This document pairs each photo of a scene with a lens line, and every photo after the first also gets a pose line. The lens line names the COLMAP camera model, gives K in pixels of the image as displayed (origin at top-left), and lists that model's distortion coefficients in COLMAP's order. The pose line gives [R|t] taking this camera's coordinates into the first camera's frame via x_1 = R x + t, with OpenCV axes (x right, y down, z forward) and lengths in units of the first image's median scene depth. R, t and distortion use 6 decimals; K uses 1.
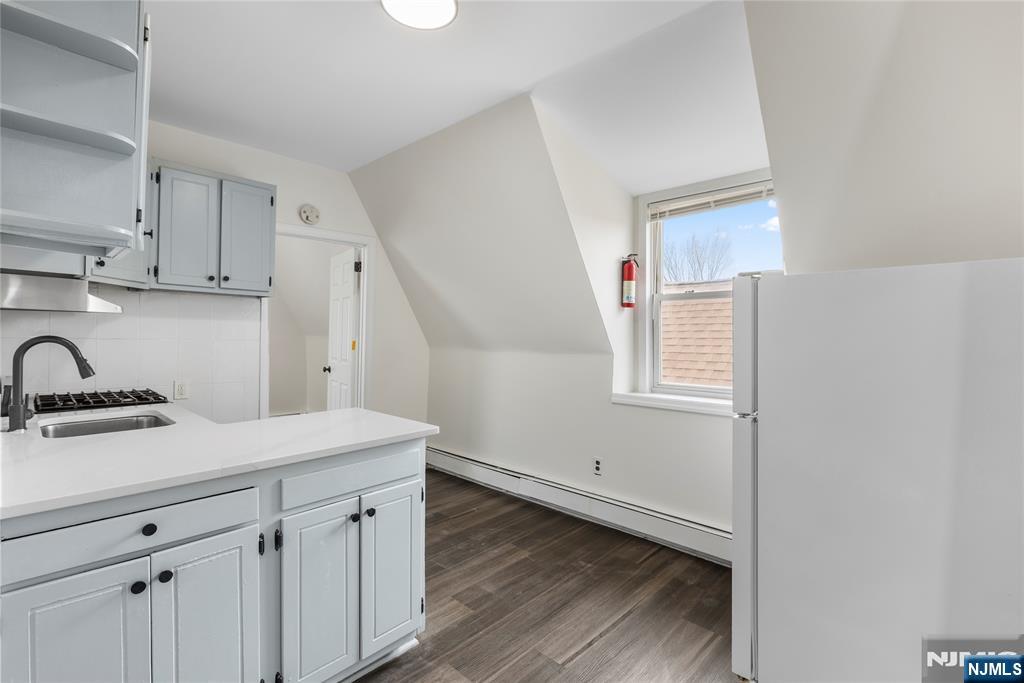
lens RADIAL K [[460.6, 0, 505.1], [0, 460.6, 338.5], [0, 0, 1]] dist [-0.002276, -0.000297]
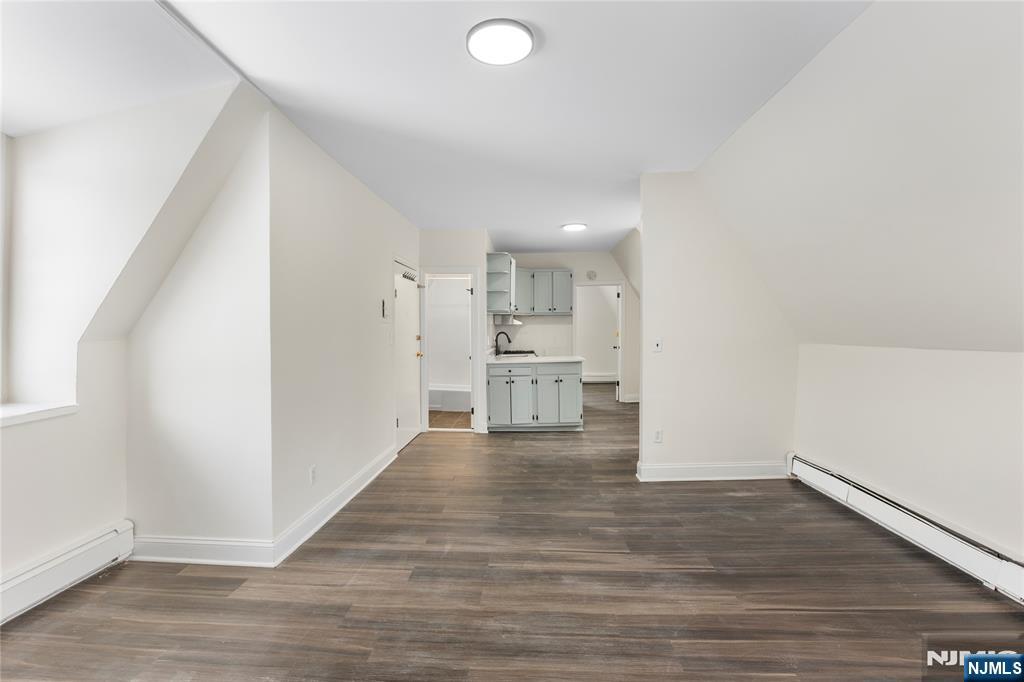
lens RADIAL K [[460.6, 0, 505.1], [0, 460.6, 338.0], [0, 0, 1]] dist [-0.002276, -0.000297]
pose [[0.633251, -0.012355, -0.773848, 1.696219], [0.017668, 0.999843, -0.001505, 0.044698], [0.773745, -0.012720, 0.633370, -1.205870]]
